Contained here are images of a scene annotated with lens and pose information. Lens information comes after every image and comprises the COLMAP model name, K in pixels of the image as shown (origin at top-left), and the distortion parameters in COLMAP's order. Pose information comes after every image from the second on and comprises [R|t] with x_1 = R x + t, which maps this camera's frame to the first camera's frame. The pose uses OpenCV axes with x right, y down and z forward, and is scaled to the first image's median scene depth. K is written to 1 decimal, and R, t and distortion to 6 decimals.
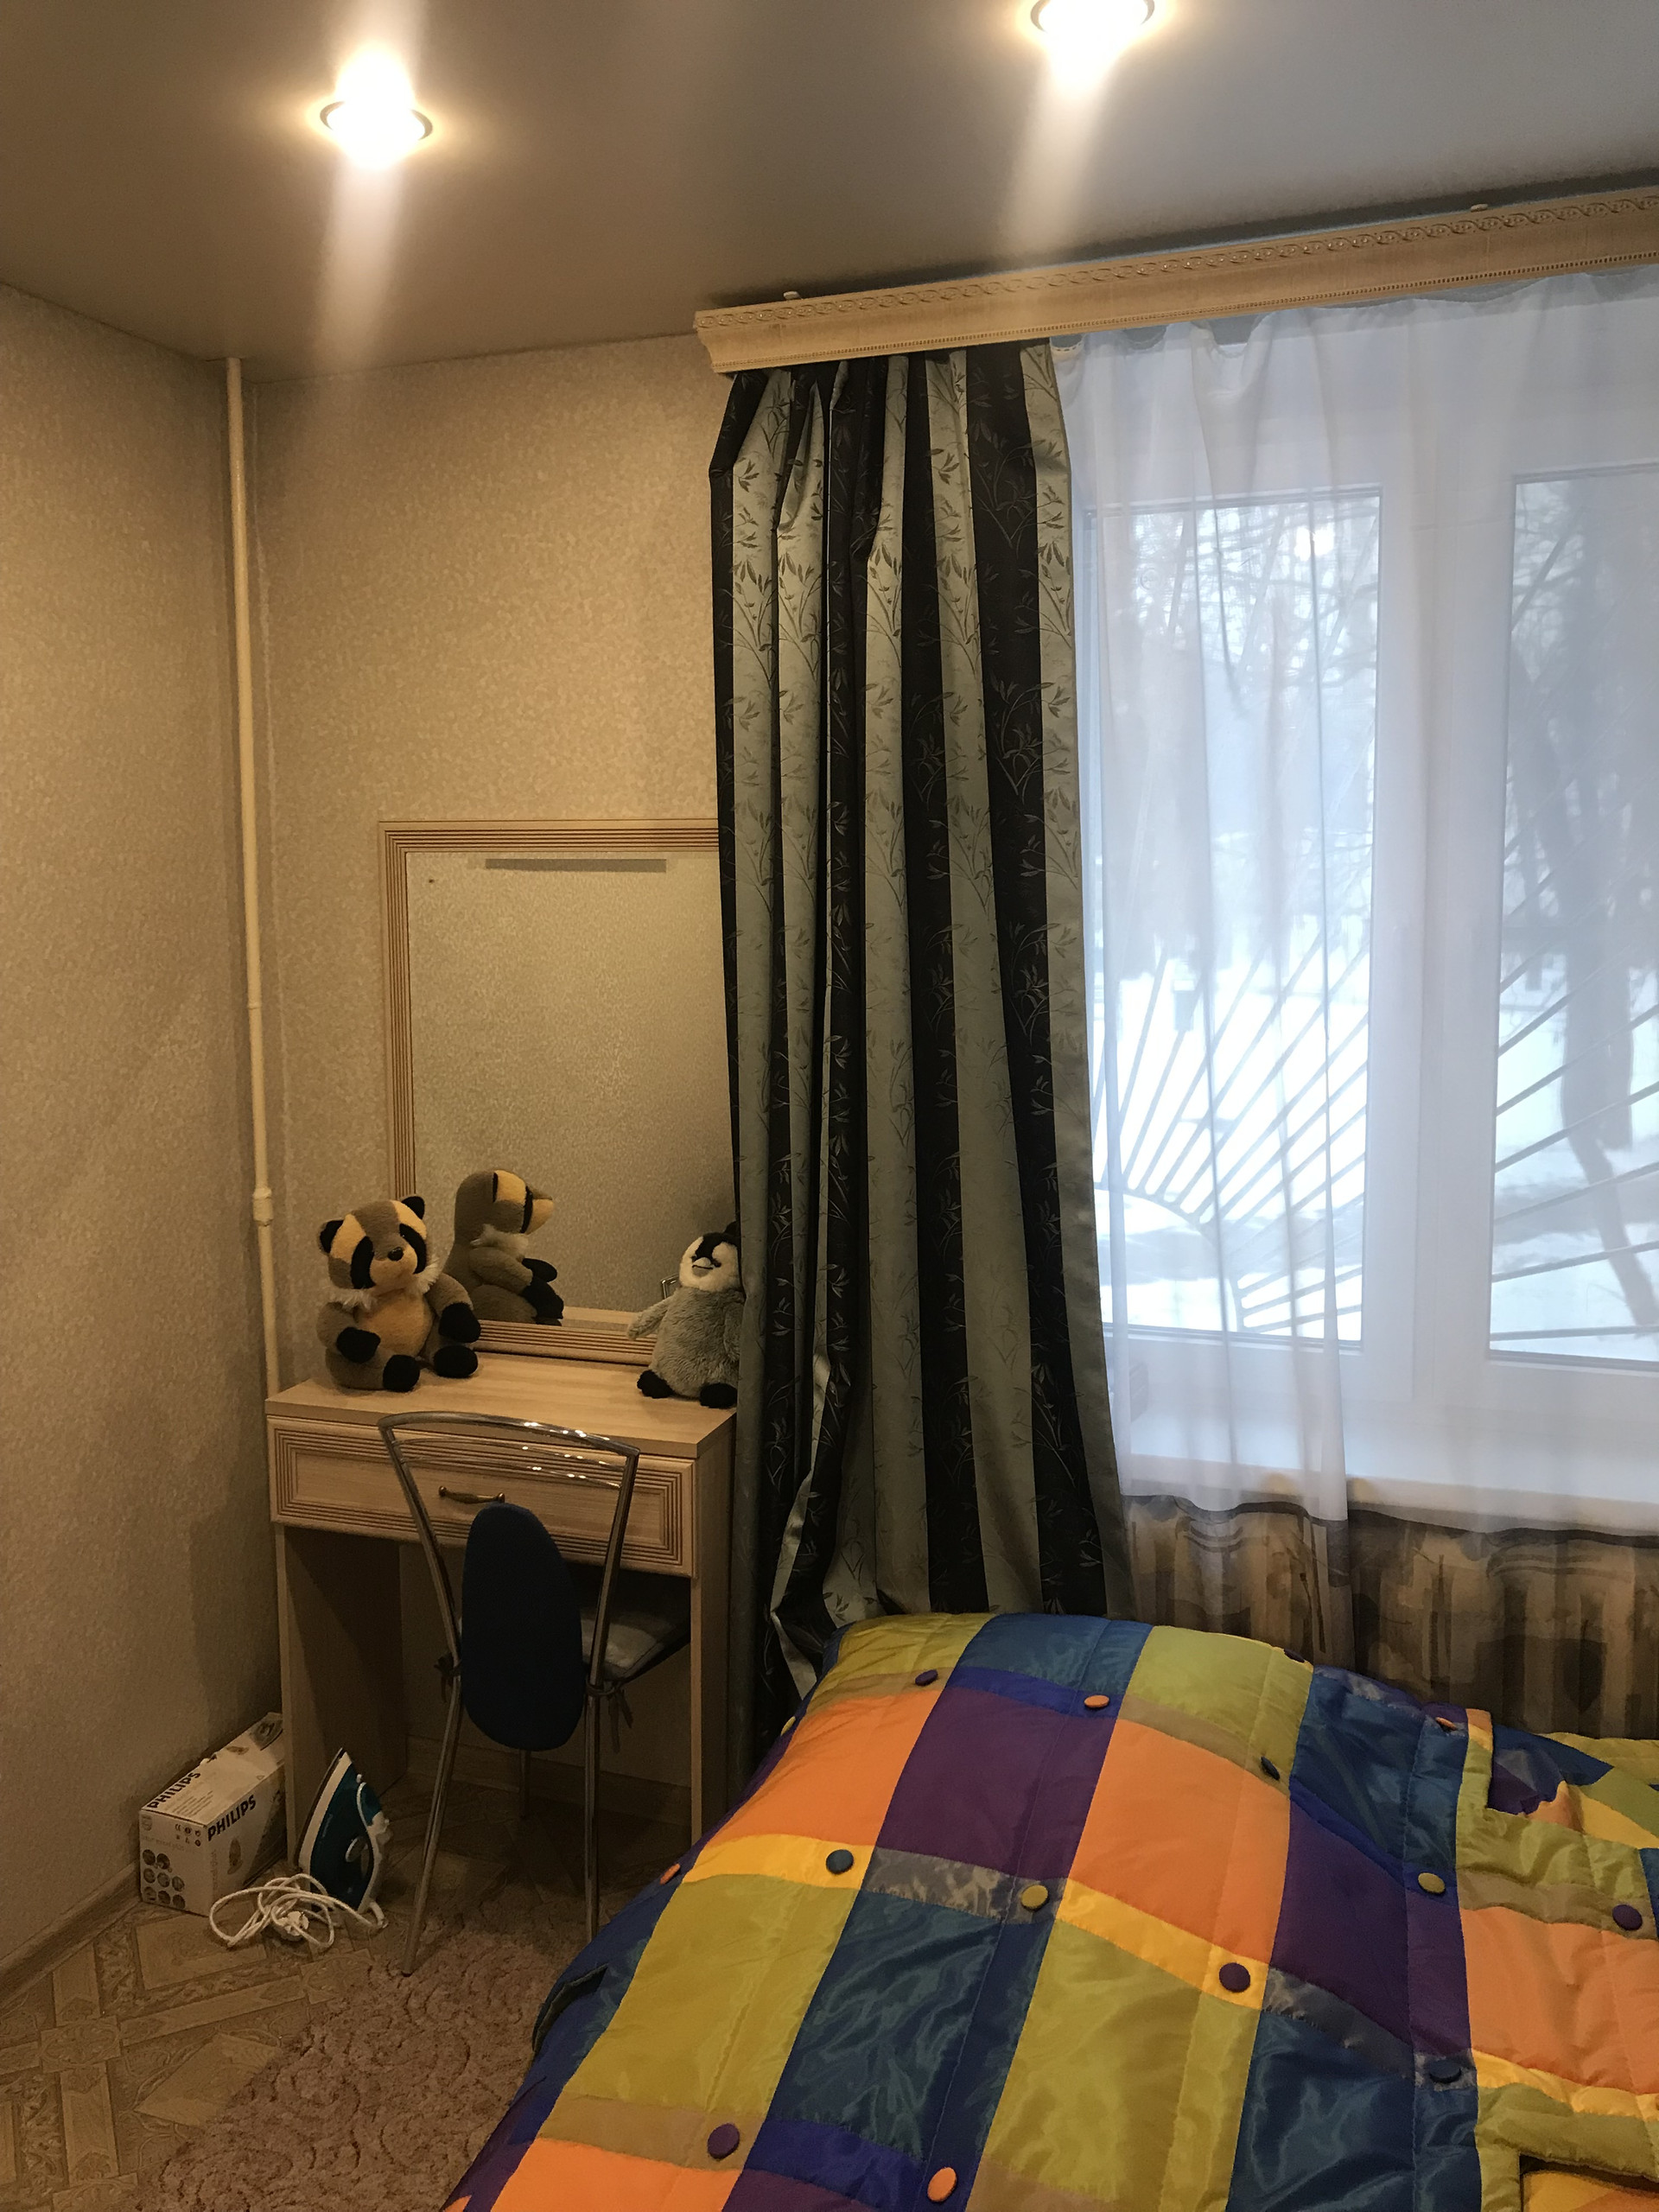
lens RADIAL K [[1805.3, 0, 830.1], [0, 1805.3, 1104.7], [0, 0, 1]] dist [0.003340, 0.001609]
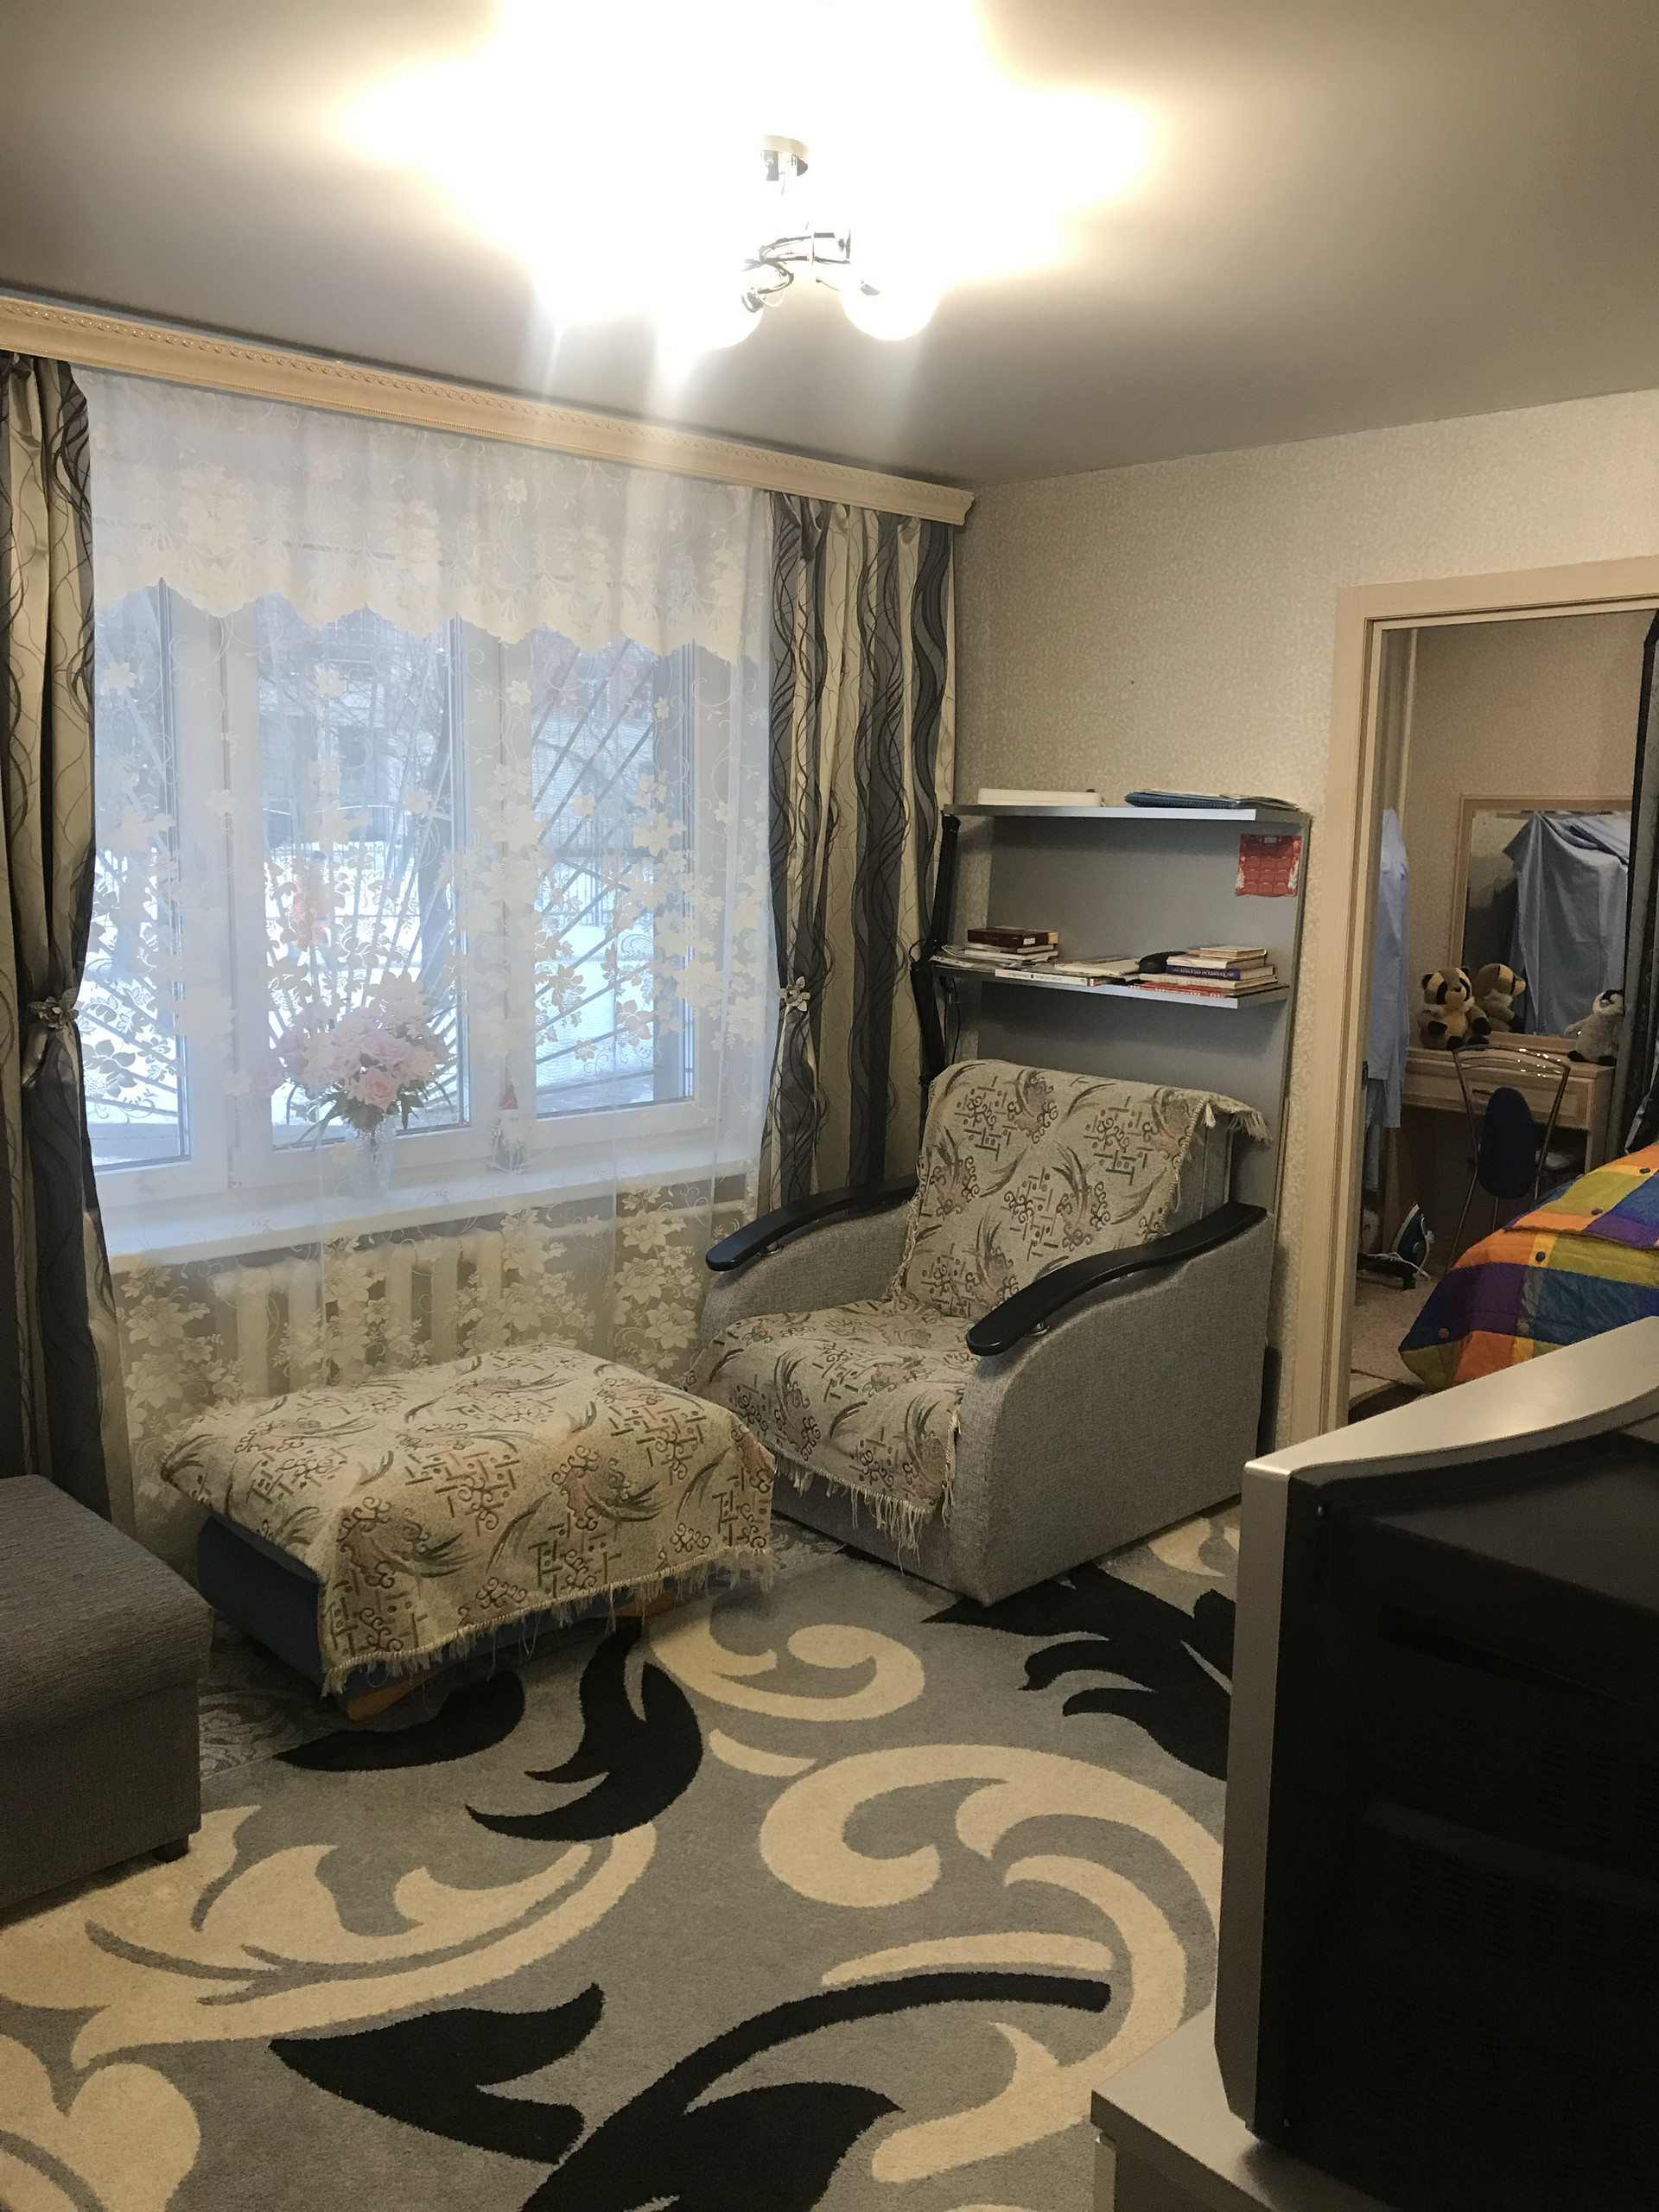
lens RADIAL K [[1805.3, 0, 832.1], [0, 1805.3, 1106.5], [0, 0, 1]] dist [0.003340, 0.001609]
pose [[0.892730, 0.087186, -0.442076, 0.071188], [-0.073853, 0.996146, 0.047320, 0.179461], [0.444498, -0.009595, 0.895728, -1.367983]]
